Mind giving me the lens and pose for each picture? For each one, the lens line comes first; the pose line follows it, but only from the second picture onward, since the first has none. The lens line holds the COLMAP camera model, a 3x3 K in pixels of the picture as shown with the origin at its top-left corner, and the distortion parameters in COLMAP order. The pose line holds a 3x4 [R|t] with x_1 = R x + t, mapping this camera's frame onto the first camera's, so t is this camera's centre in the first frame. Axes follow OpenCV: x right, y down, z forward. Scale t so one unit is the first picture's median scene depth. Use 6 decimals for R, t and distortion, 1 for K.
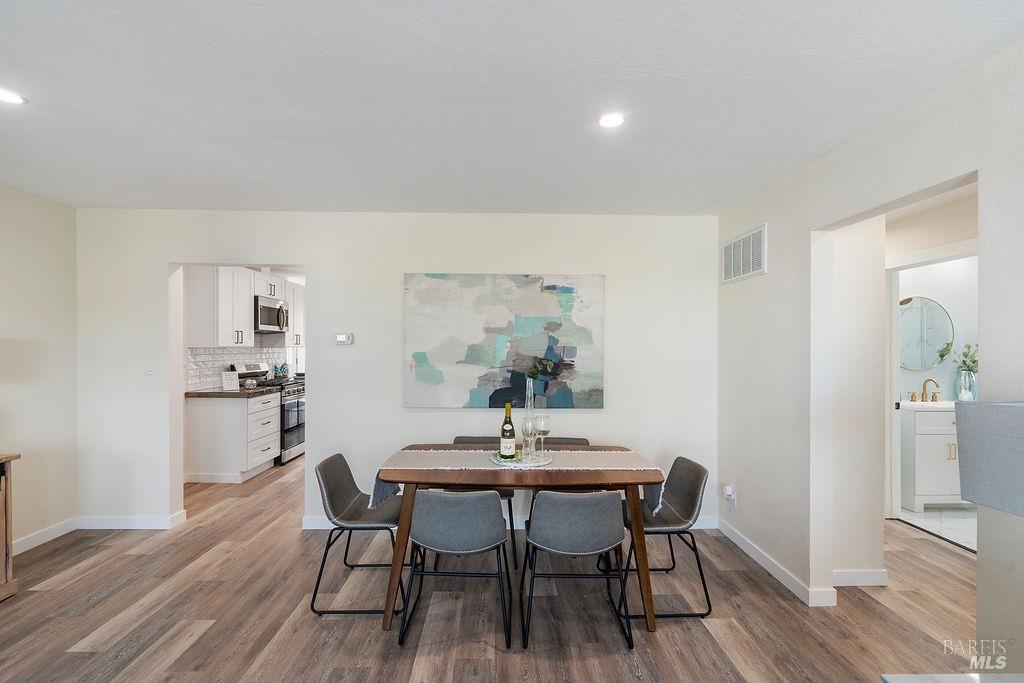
lens RADIAL K [[465.8, 0, 512.1], [0, 465.8, 345.5], [0, 0, 1]] dist [-0.008867, 0.001523]
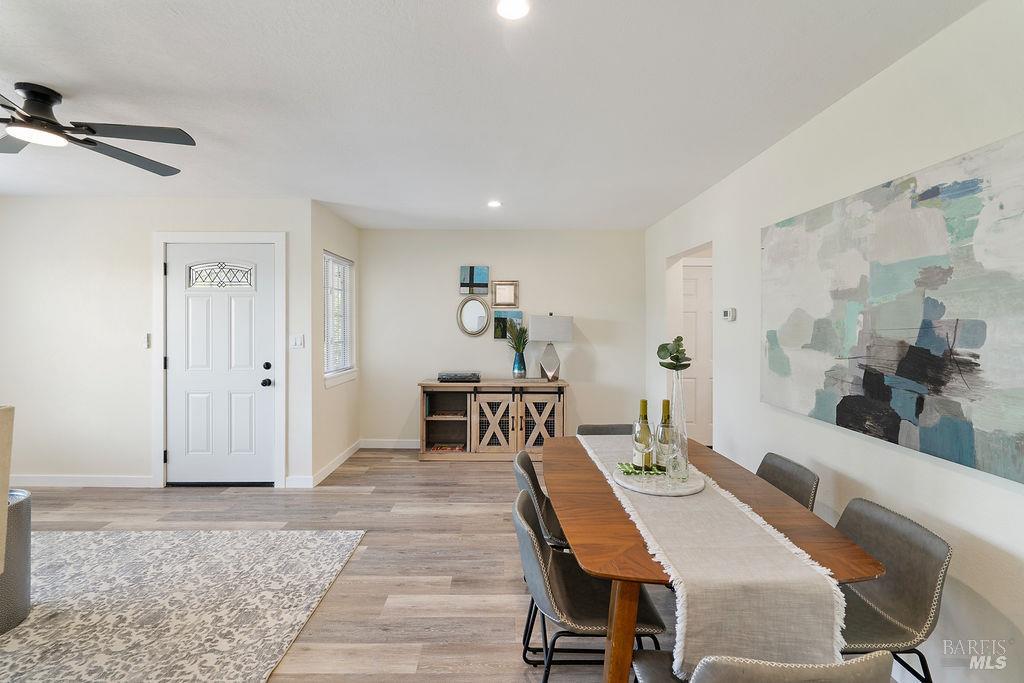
lens RADIAL K [[465.8, 0, 509.4], [0, 465.8, 325.1], [0, 0, 1]] dist [-0.008867, 0.001523]
pose [[-0.016373, -0.001690, -0.999865, 0.550035], [-0.002405, 0.999996, -0.001651, 0.008018], [0.999863, 0.002378, -0.016377, 0.590151]]
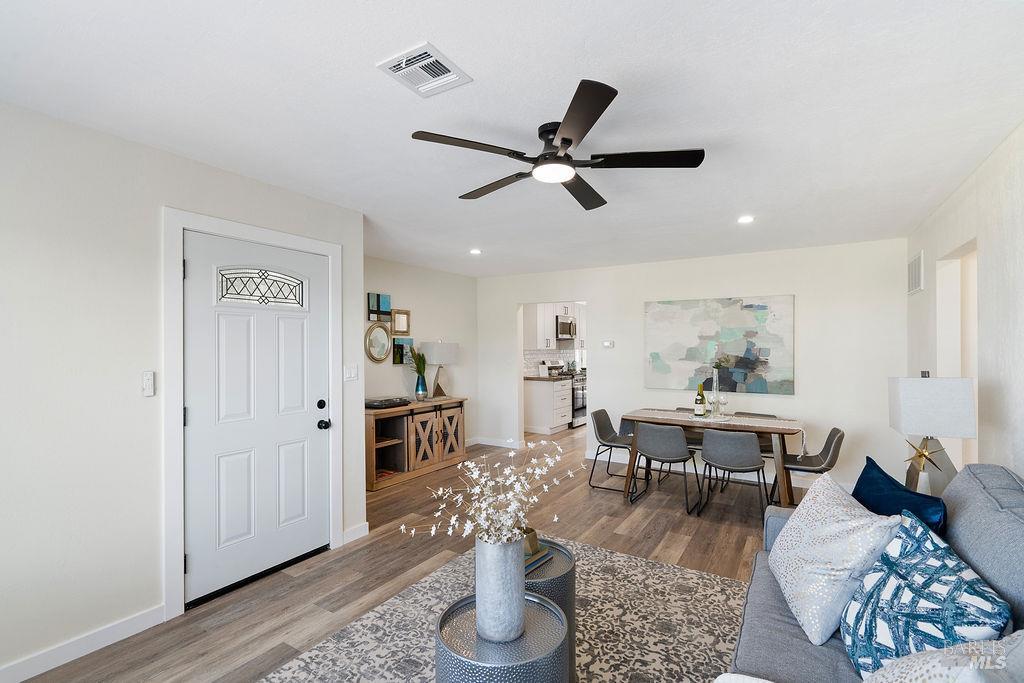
lens RADIAL K [[465.8, 0, 507.8], [0, 465.8, 345.0], [0, 0, 1]] dist [-0.008867, 0.001523]
pose [[0.830039, -0.008101, -0.557646, 0.259573], [0.005258, 0.999964, -0.006700, -0.003007], [0.557680, 0.002629, 0.830052, -0.557951]]
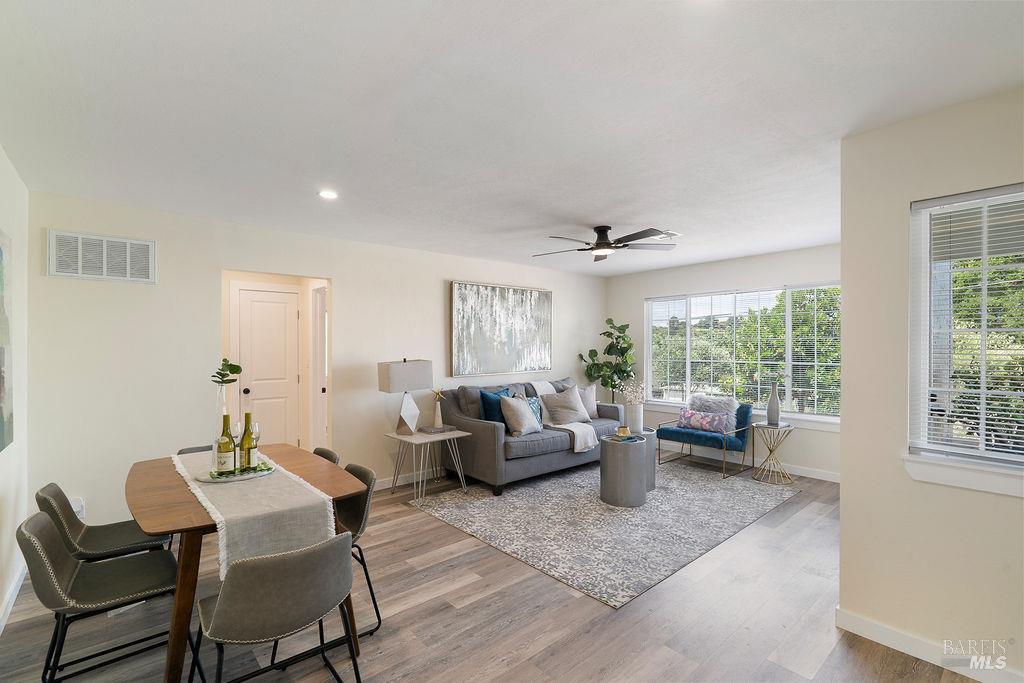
lens RADIAL K [[465.8, 0, 512.6], [0, 465.8, 343.1], [0, 0, 1]] dist [-0.008867, 0.001523]
pose [[-0.638490, 0.003154, 0.769624, -0.763029], [-0.001176, 0.999986, -0.005074, -0.001278], [-0.769629, -0.004145, -0.638478, 0.876445]]
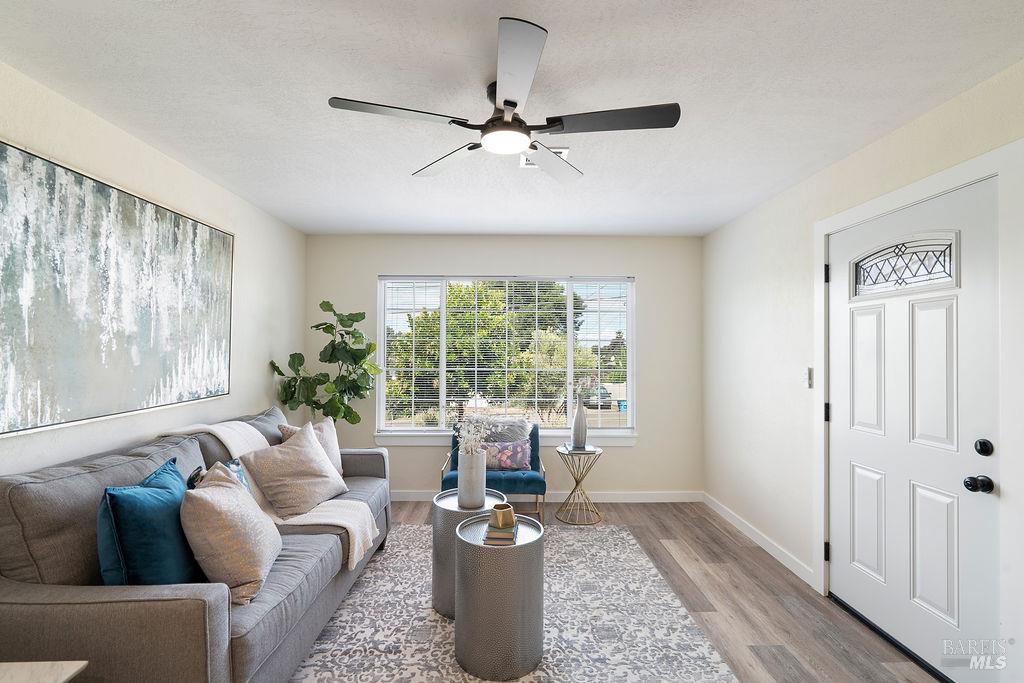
lens RADIAL K [[465.8, 0, 513.3], [0, 465.8, 347.2], [0, 0, 1]] dist [-0.008867, 0.001523]
pose [[-0.999947, -0.008871, 0.005225, -0.040750], [-0.008909, 0.999933, -0.007364, 0.004115], [-0.005159, -0.007410, -0.999959, 0.500732]]
